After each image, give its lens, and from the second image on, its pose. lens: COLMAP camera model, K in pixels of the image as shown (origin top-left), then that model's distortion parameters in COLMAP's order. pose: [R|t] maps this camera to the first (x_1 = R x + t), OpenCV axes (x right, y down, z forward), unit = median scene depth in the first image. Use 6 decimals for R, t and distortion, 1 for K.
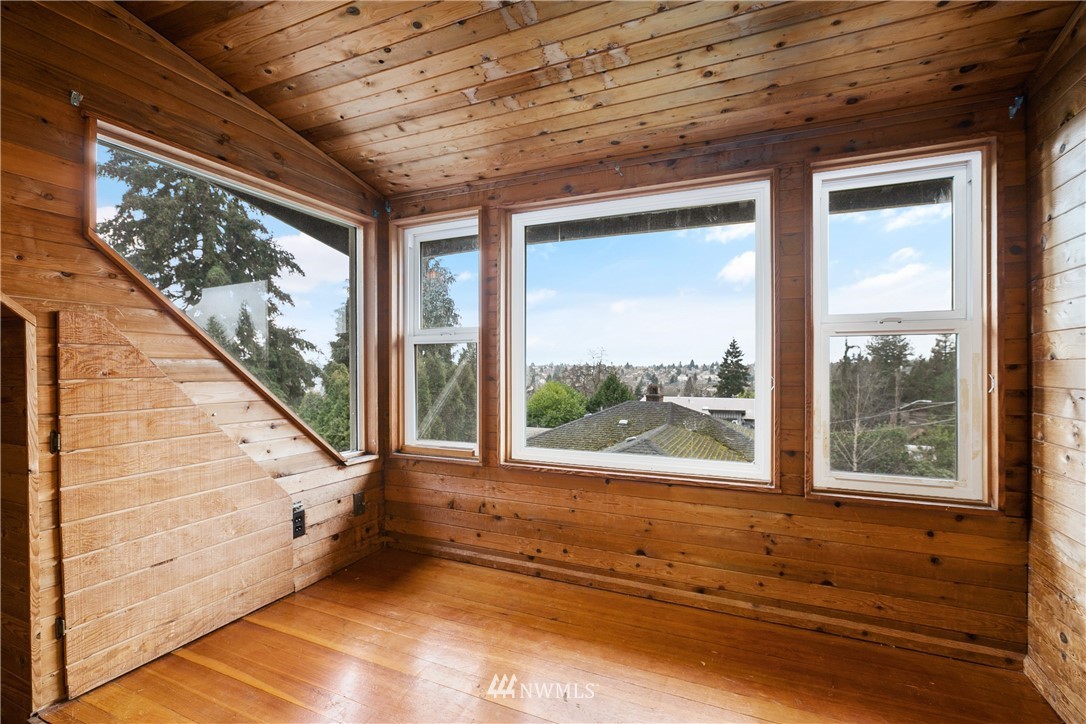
lens RADIAL K [[497.2, 0, 531.9], [0, 497.2, 367.4], [0, 0, 1]] dist [-0.013072, 0.004850]
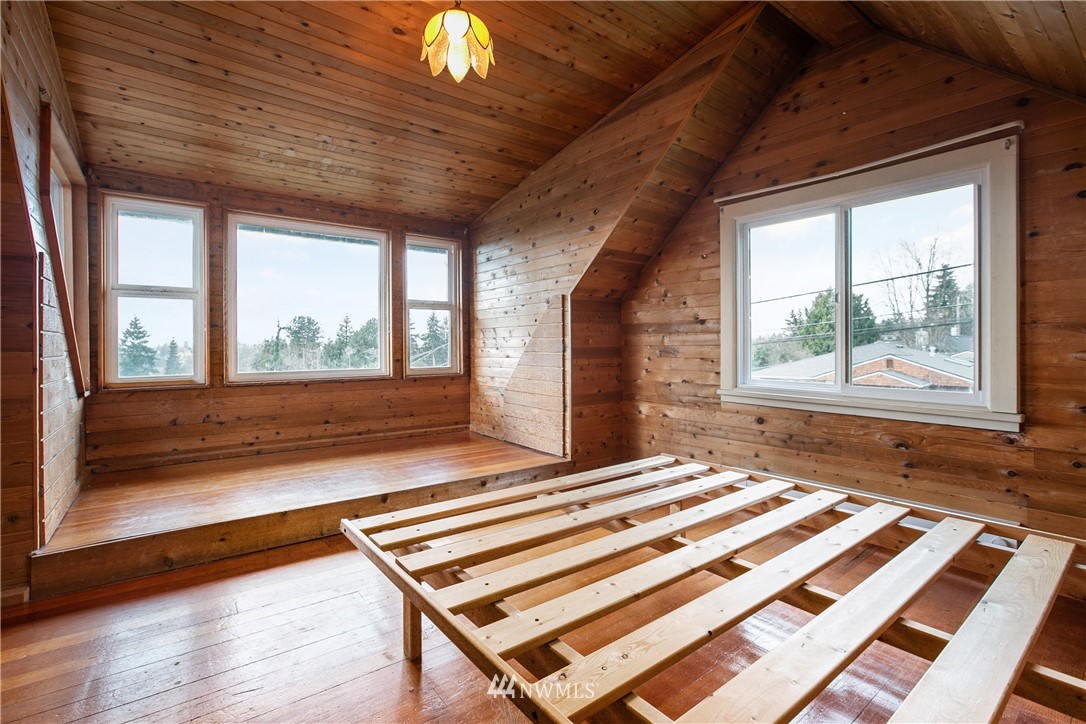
lens RADIAL K [[497.2, 0, 553.6], [0, 497.2, 340.0], [0, 0, 1]] dist [-0.013072, 0.004850]
pose [[0.453298, 0.004293, 0.891349, -1.052135], [0.014151, 0.999828, -0.012012, 0.109251], [-0.891247, 0.018058, 0.453159, -0.582003]]
